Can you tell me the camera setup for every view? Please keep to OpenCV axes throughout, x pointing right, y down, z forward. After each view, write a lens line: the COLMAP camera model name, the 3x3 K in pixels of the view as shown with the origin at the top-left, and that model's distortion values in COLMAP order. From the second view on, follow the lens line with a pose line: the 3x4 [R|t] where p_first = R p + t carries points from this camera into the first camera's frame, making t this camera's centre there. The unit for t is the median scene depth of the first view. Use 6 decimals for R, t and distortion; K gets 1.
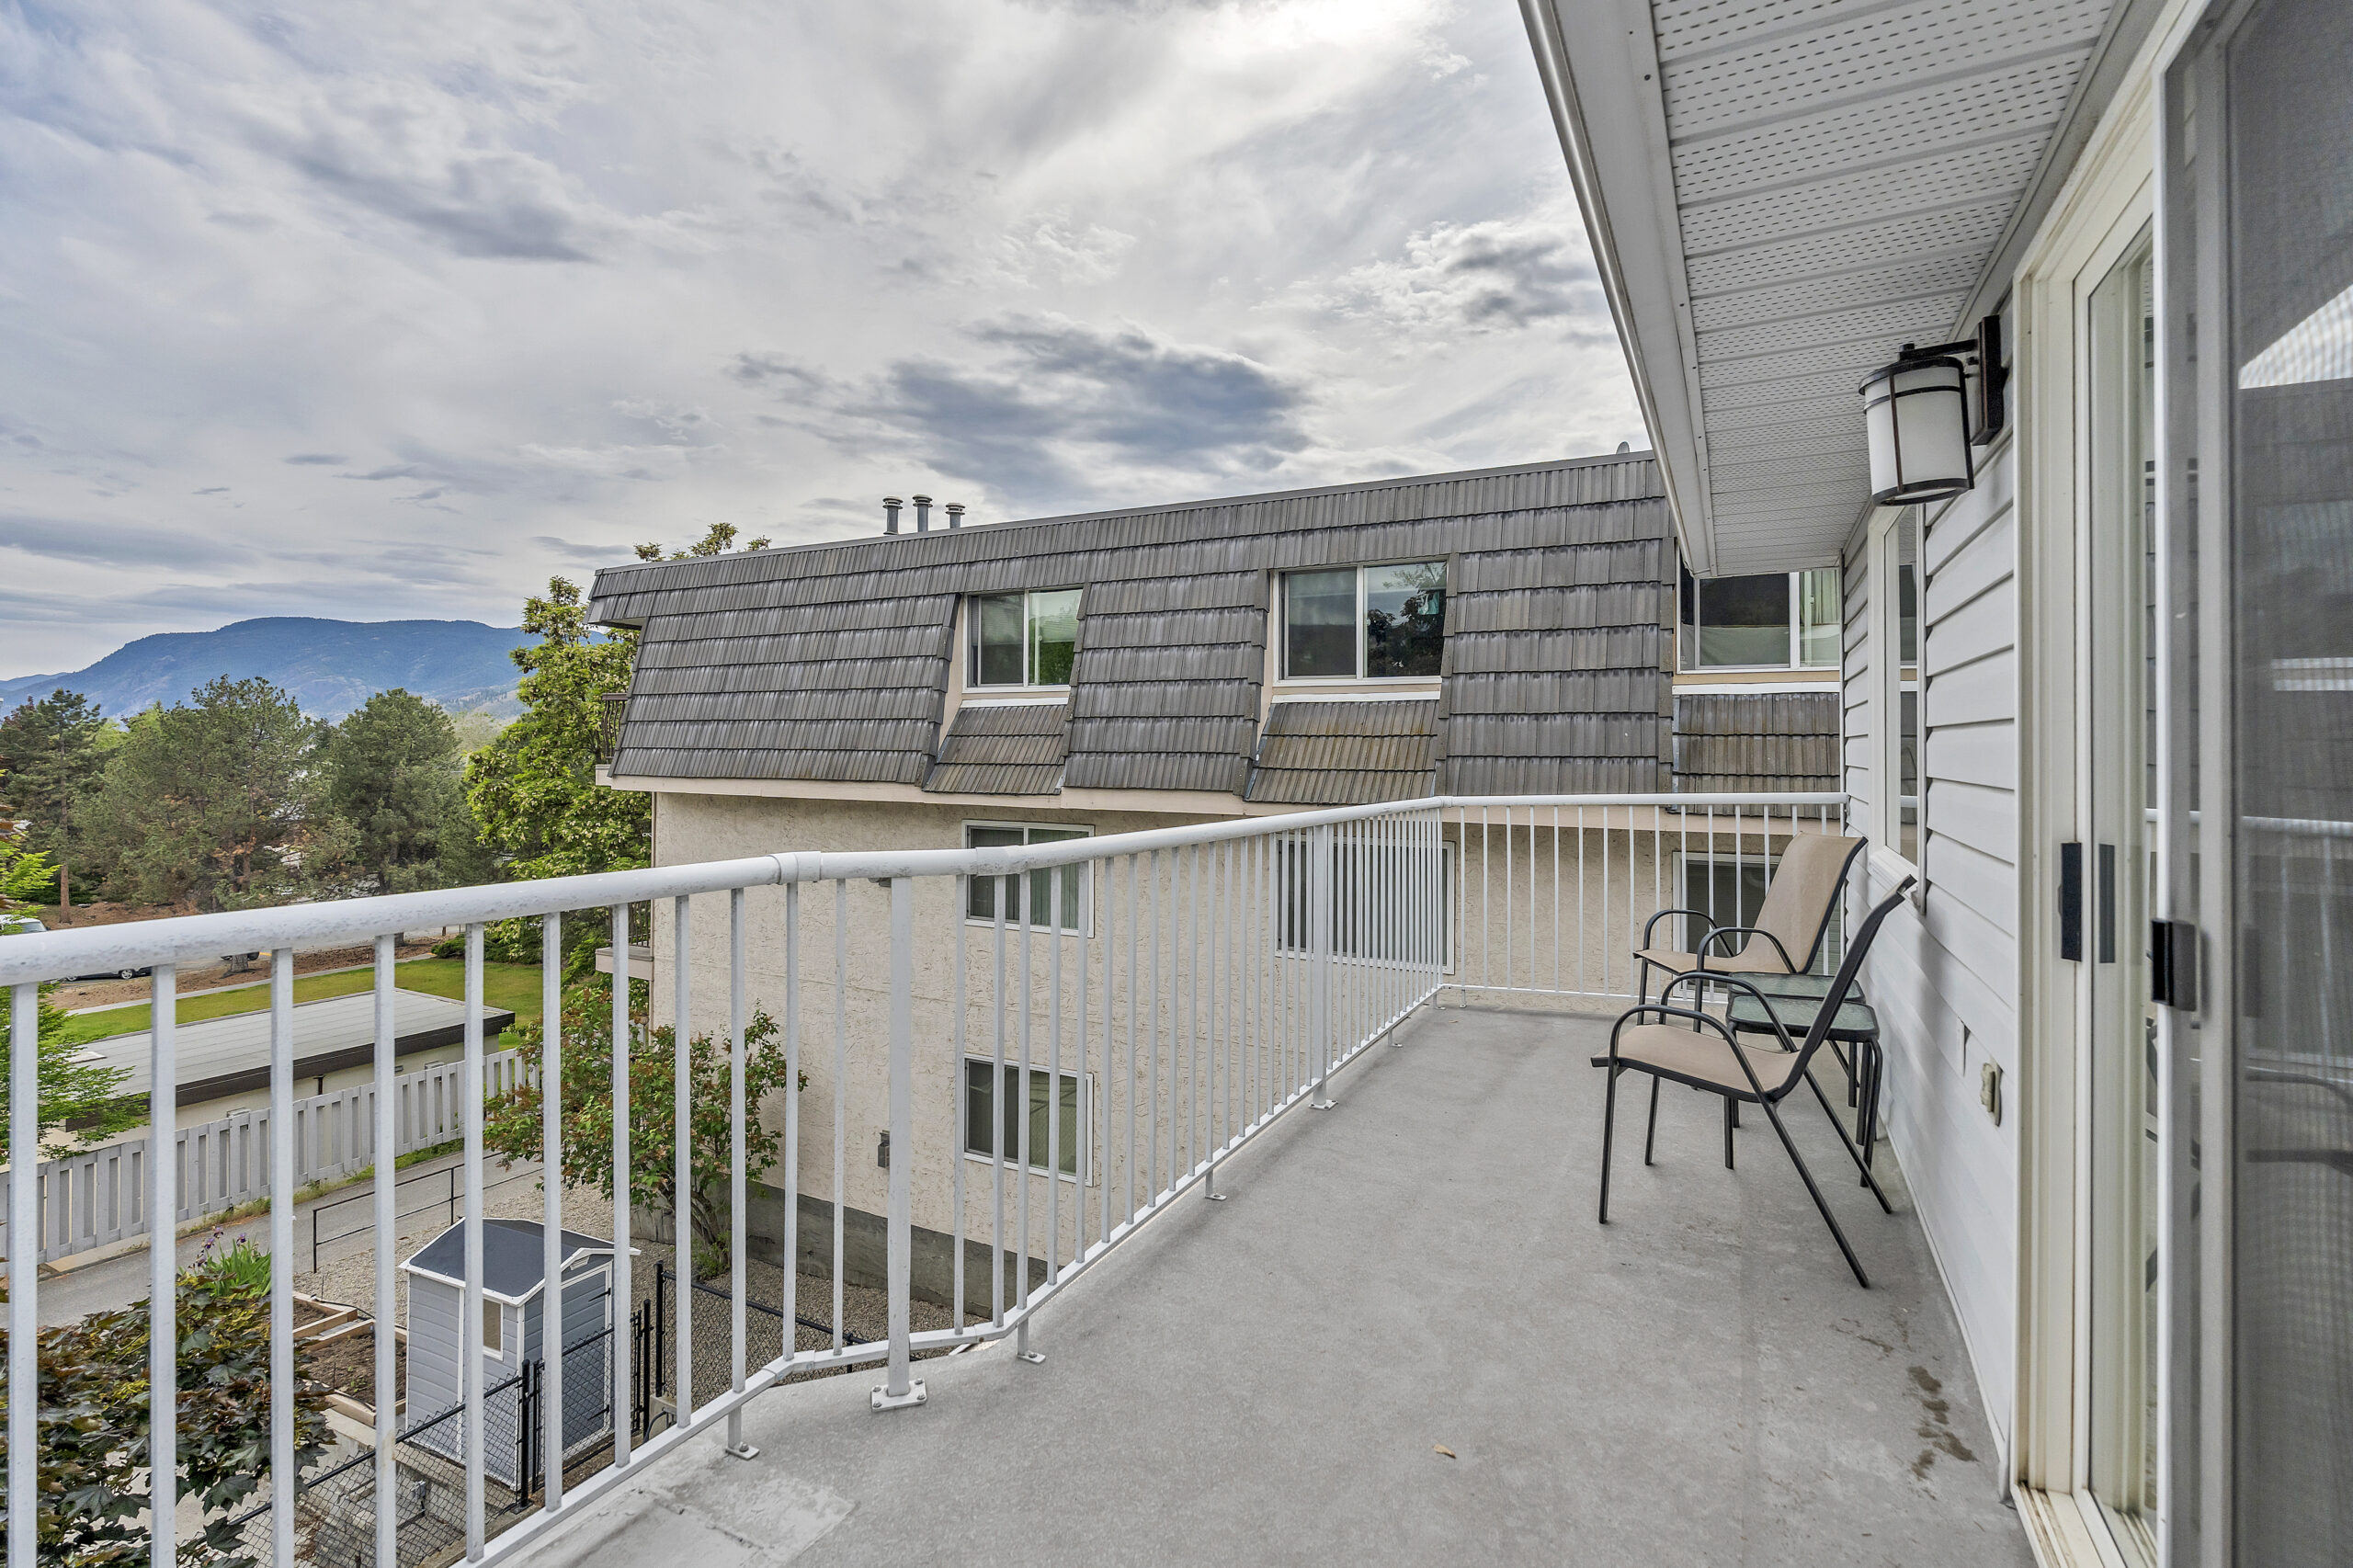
lens RADIAL K [[1071.5, 0, 1195.1], [0, 1071.5, 724.7], [0, 0, 1]] dist [-0.010684, 0.002124]
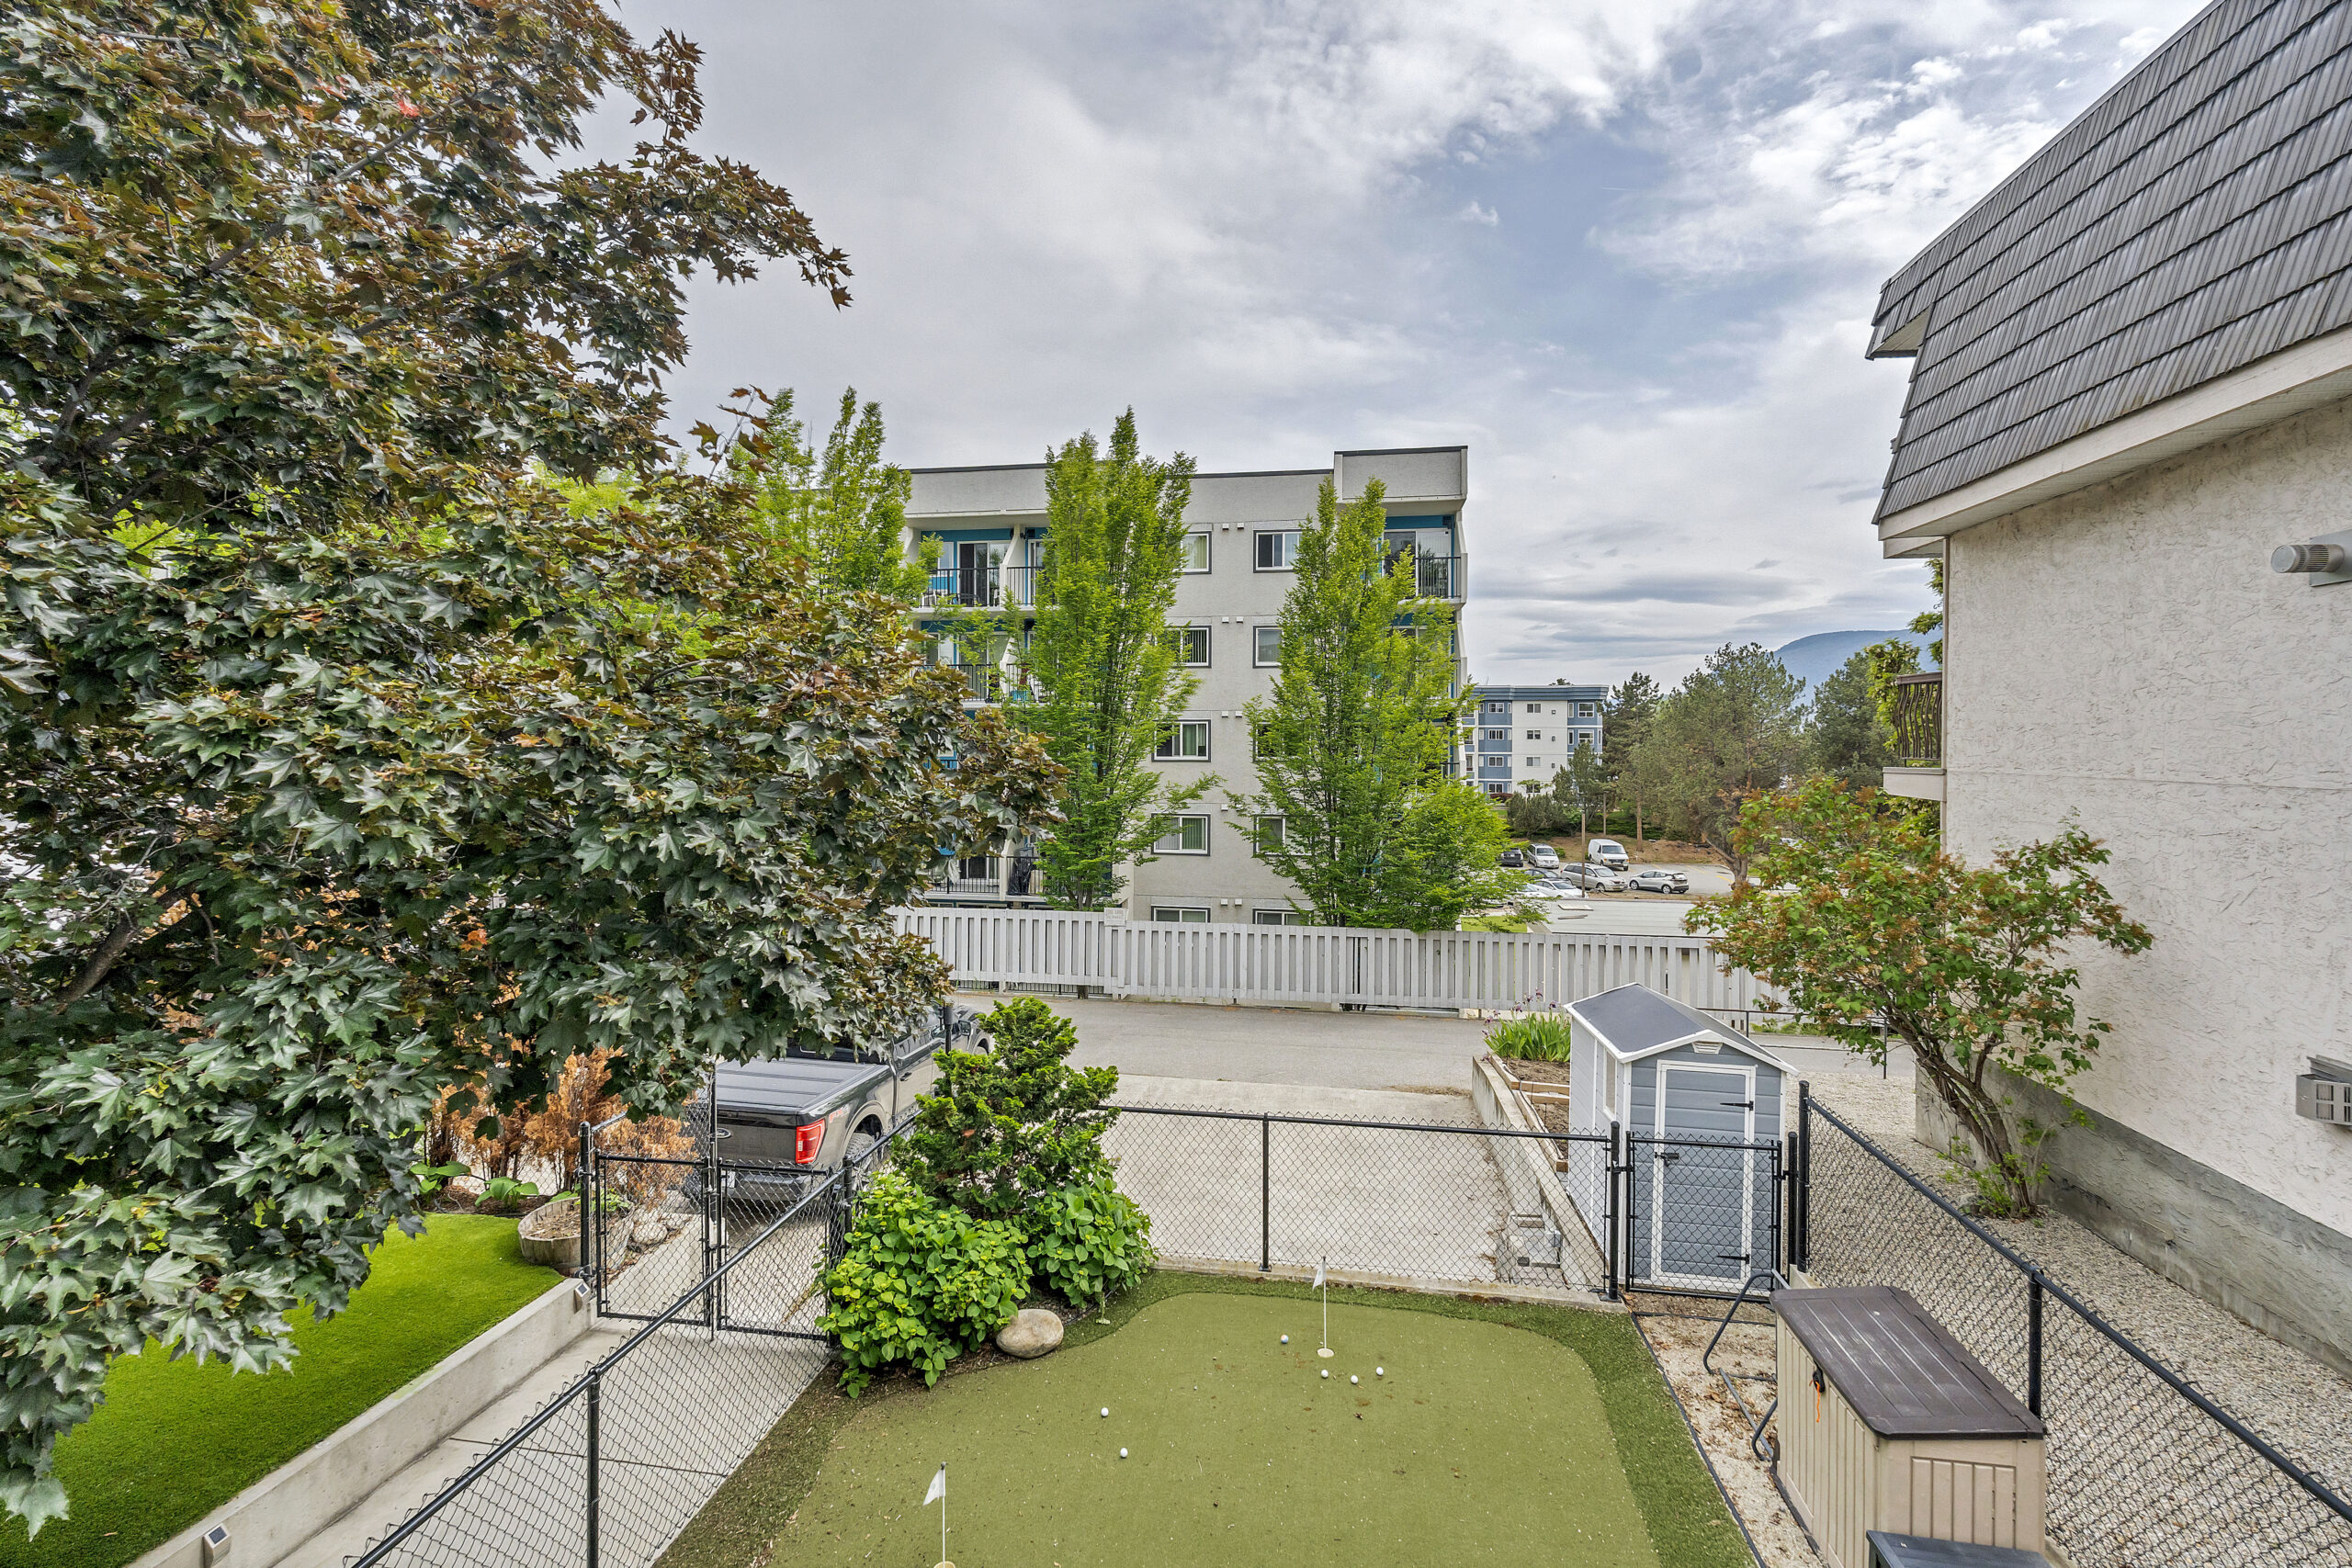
lens RADIAL K [[1071.0, 0, 1173.2], [0, 1071.0, 750.9], [0, 0, 1]] dist [-0.010684, 0.002124]
pose [[0.312315, 0.005935, -0.949960, 0.020498], [0.023139, 0.999636, 0.013853, 0.203997], [0.949697, -0.026308, 0.312064, 0.305858]]
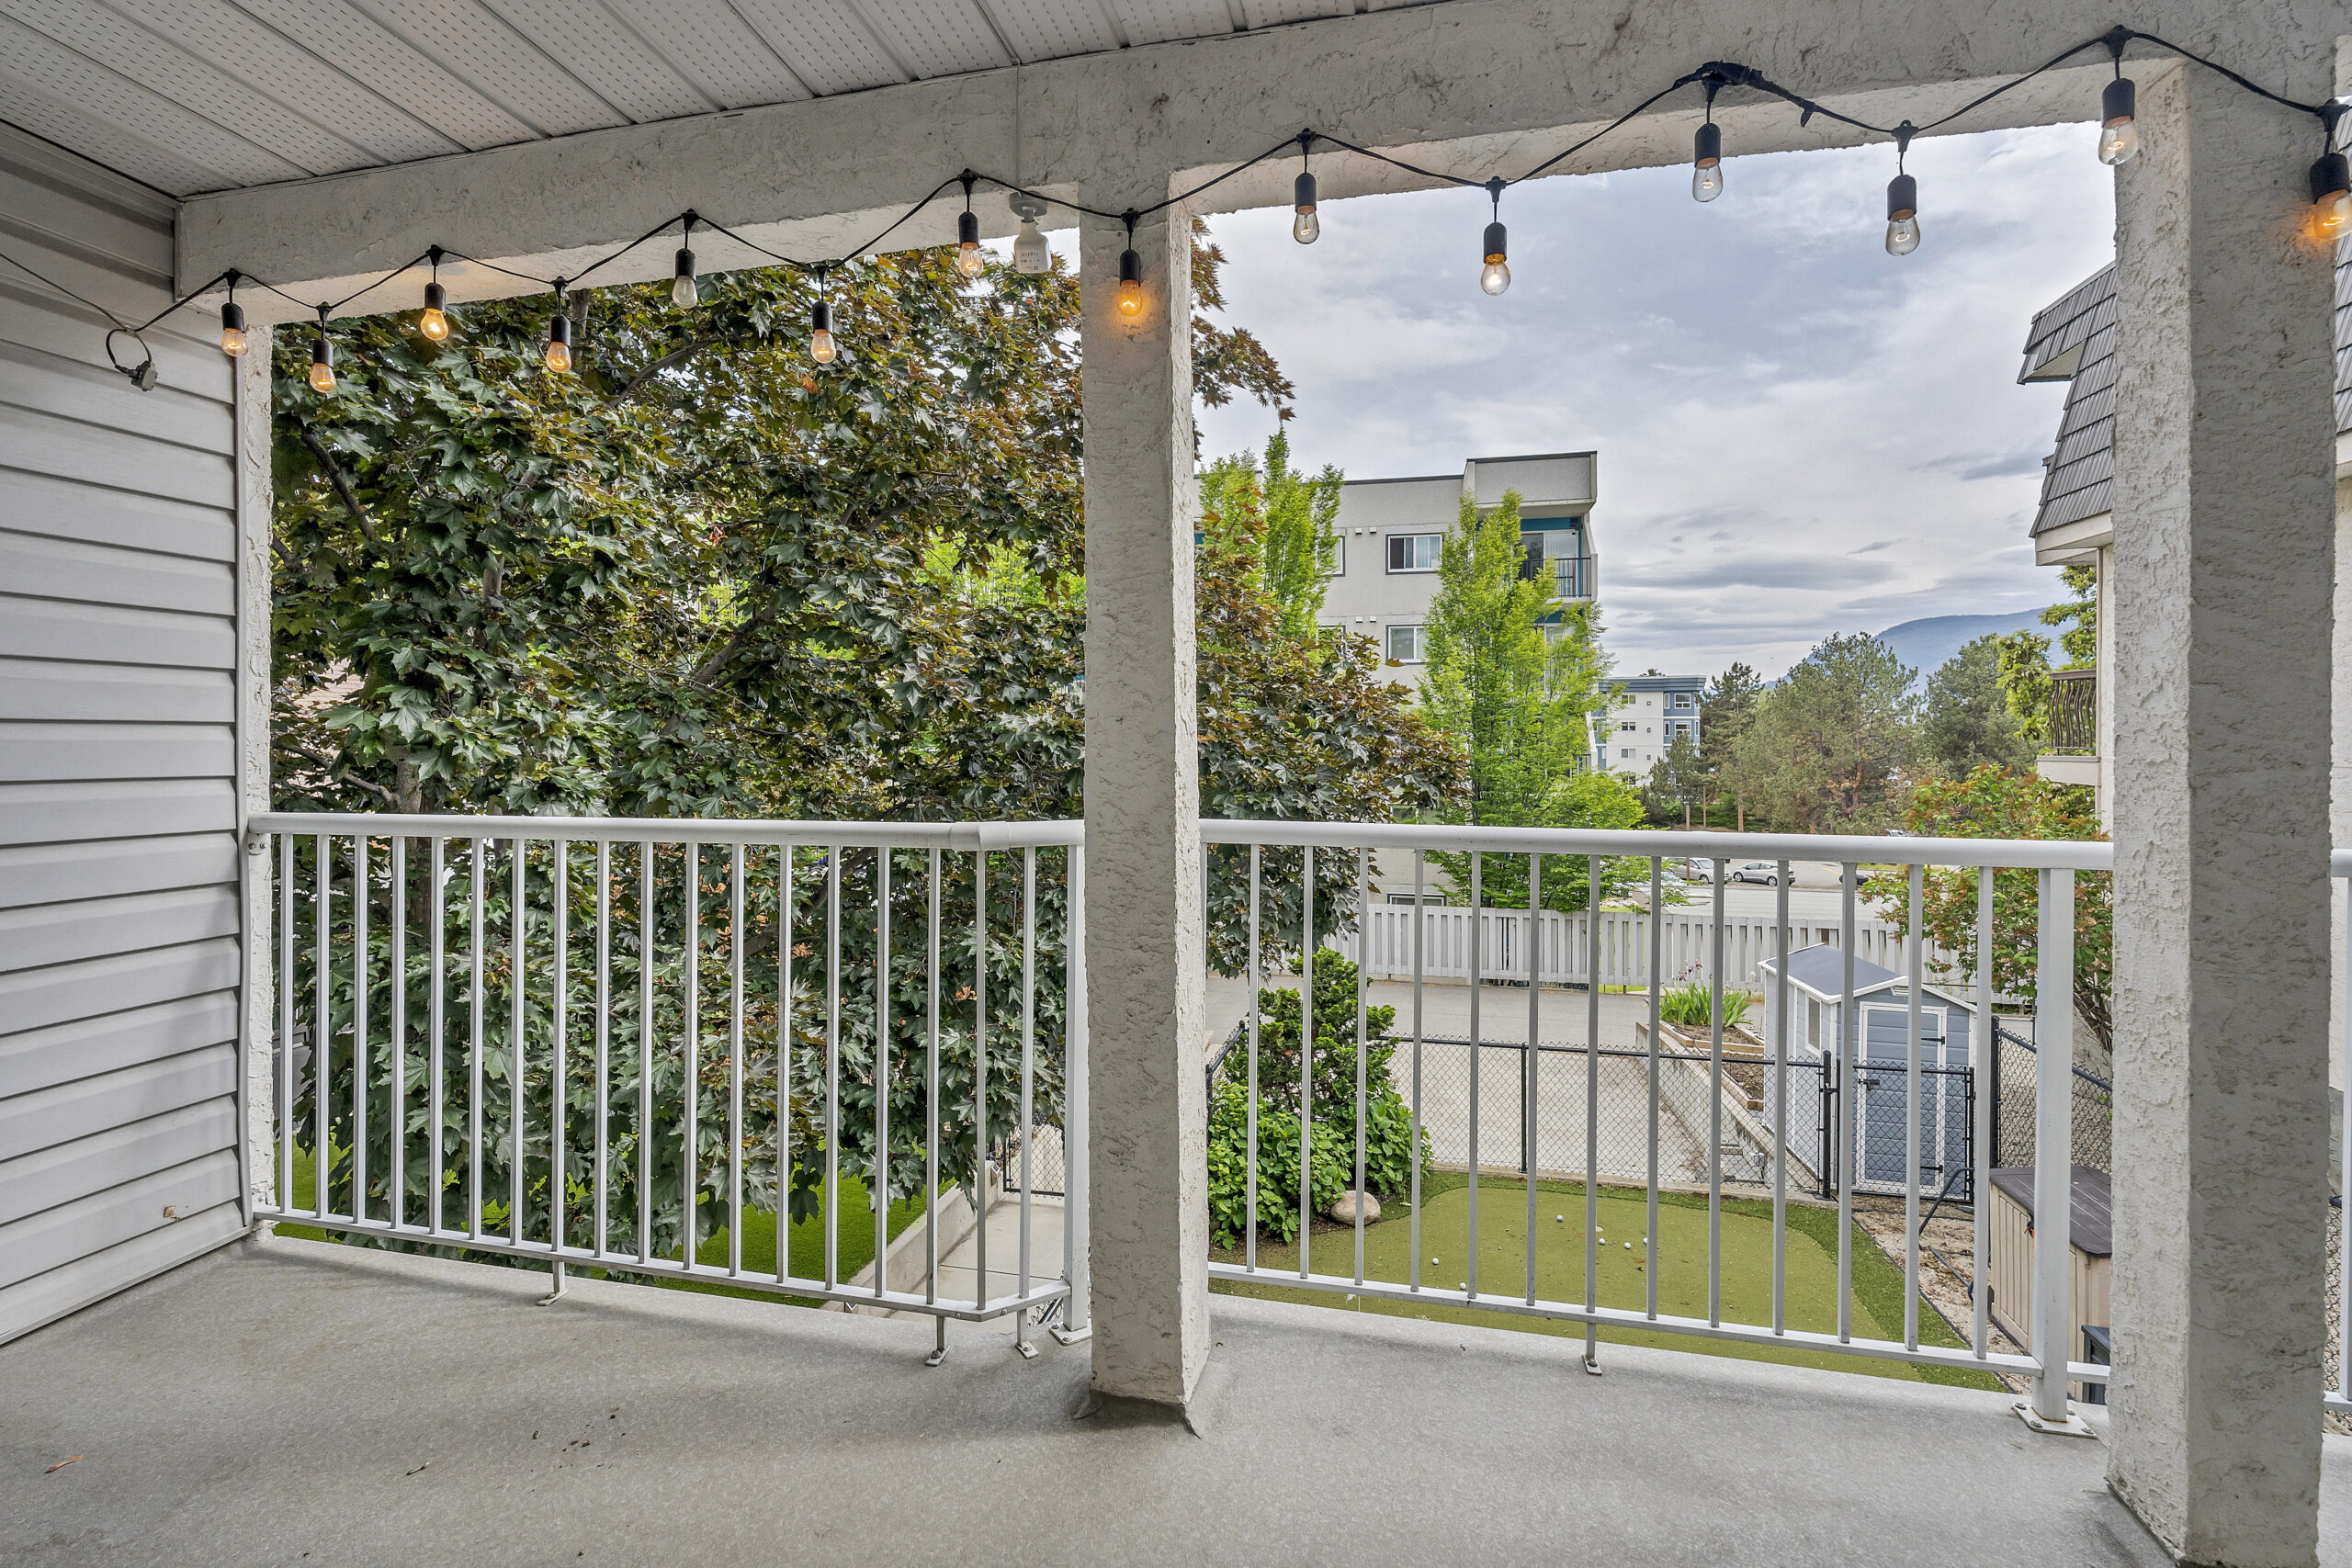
lens RADIAL K [[1071.0, 0, 1178.4], [0, 1071.0, 743.0], [0, 0, 1]] dist [-0.010684, 0.002124]
pose [[0.249464, 0.003405, -0.968378, 0.110701], [0.028588, 0.999532, 0.010879, 0.198361], [0.967962, -0.030398, 0.249249, 0.137640]]
